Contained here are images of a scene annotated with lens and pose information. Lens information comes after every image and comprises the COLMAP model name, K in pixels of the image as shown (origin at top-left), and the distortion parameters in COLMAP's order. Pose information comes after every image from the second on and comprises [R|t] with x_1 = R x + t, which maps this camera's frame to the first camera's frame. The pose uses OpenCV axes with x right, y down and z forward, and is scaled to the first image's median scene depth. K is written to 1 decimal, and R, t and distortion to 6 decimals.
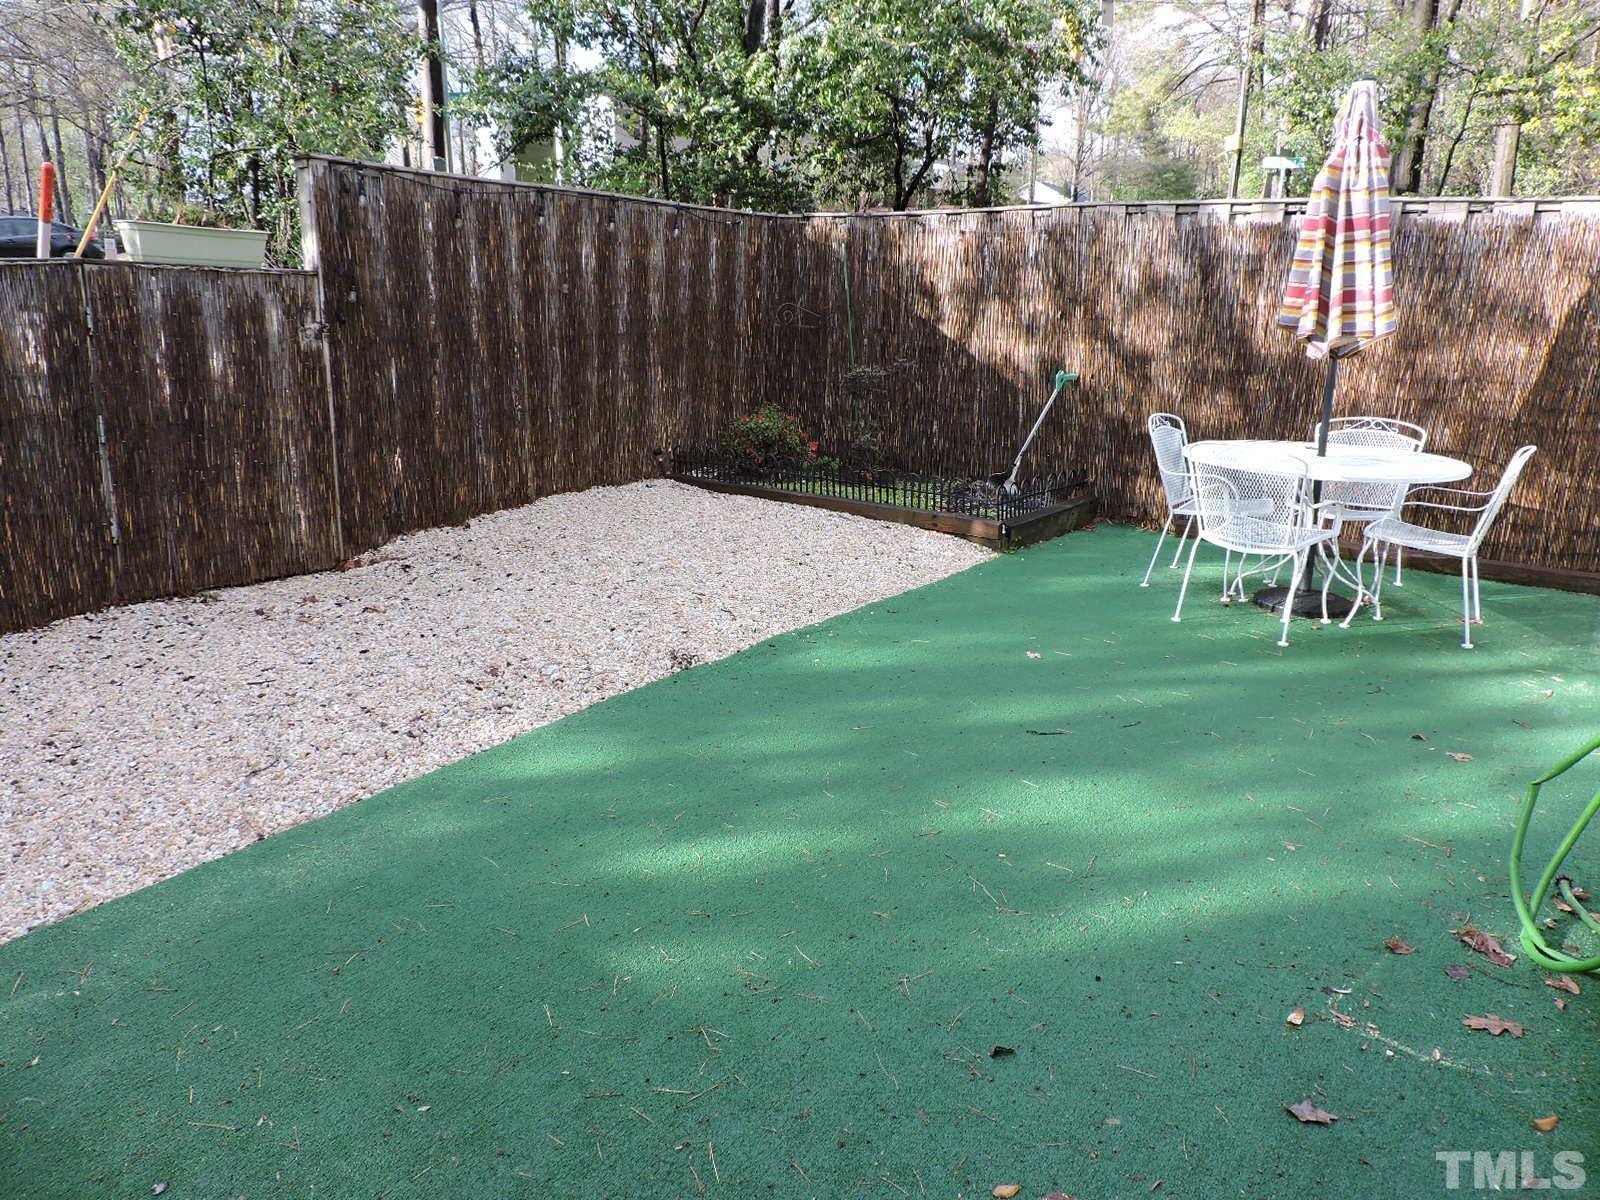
lens RADIAL K [[1141.1, 0, 795.5], [0, 1141.1, 606.9], [0, 0, 1]] dist [-0.022031, 0.010016]
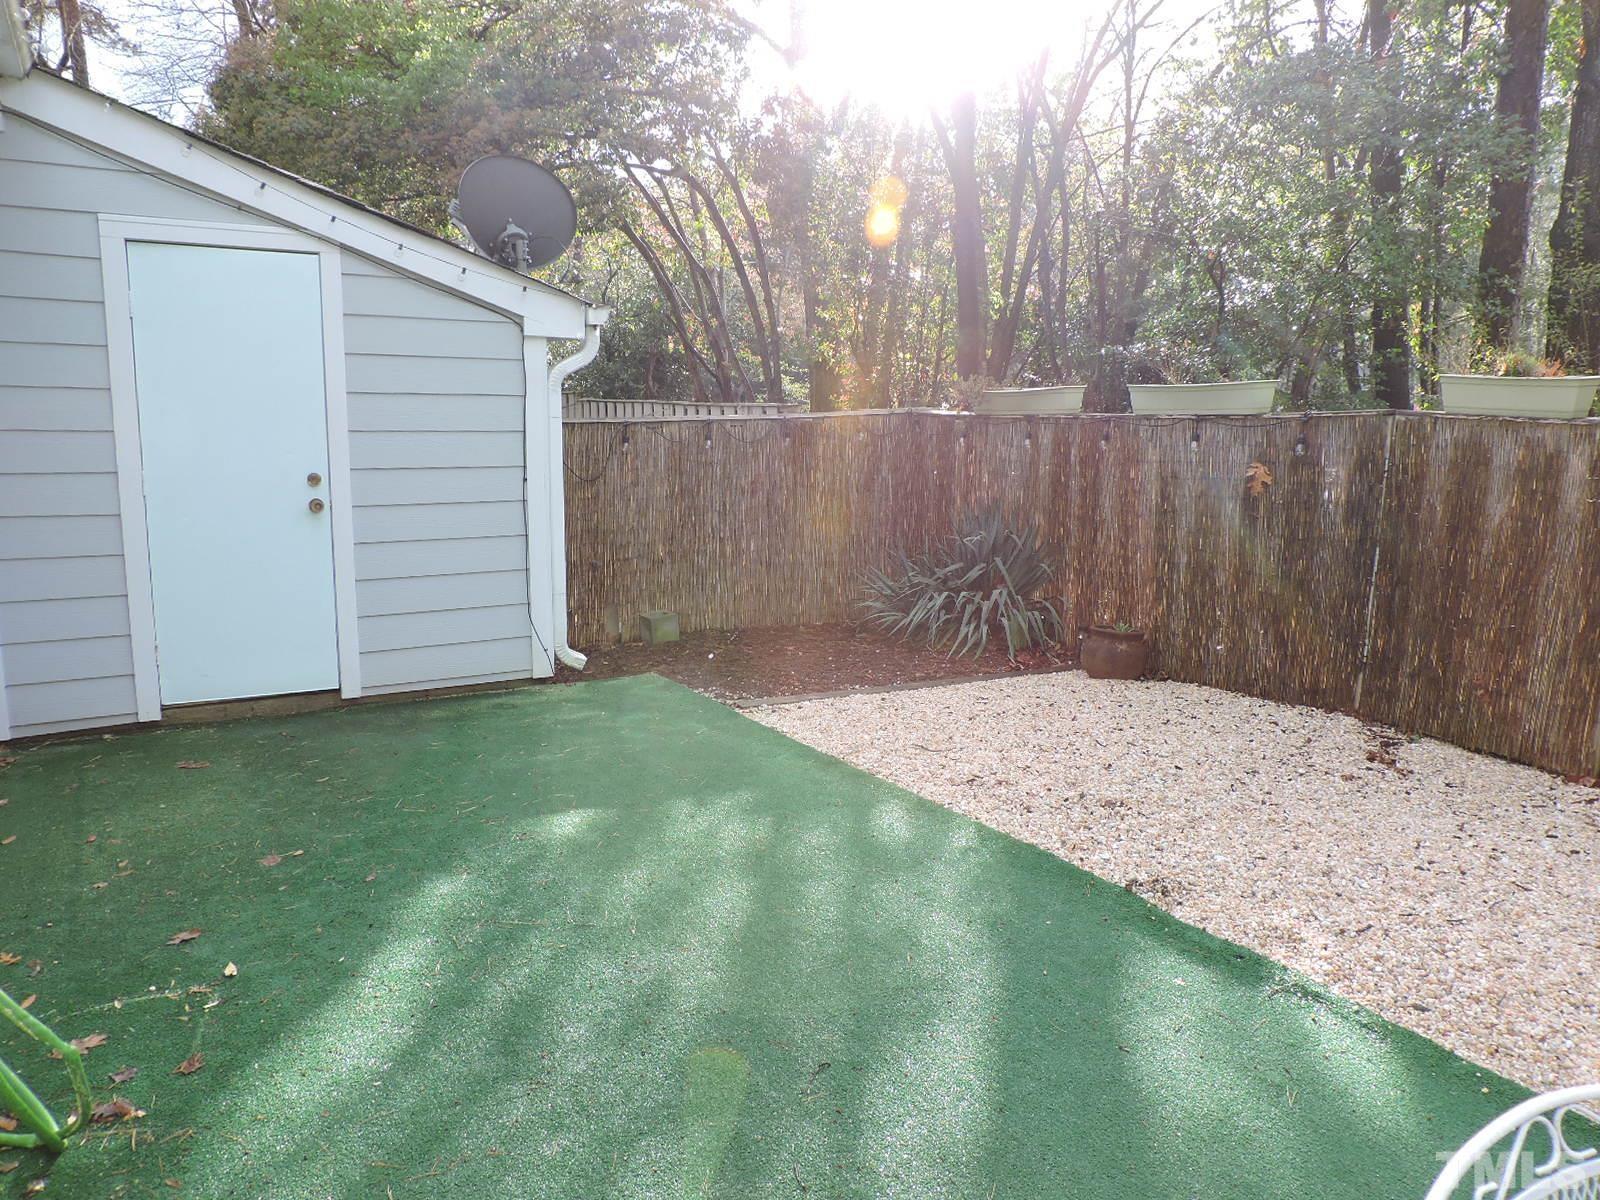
lens RADIAL K [[1141.1, 0, 801.1], [0, 1141.1, 595.7], [0, 0, 1]] dist [-0.022031, 0.010016]
pose [[-0.372294, 0.133231, -0.918502, 0.630431], [-0.269112, 0.931632, 0.244214, -0.245741], [0.888243, 0.338100, -0.310987, 0.863829]]
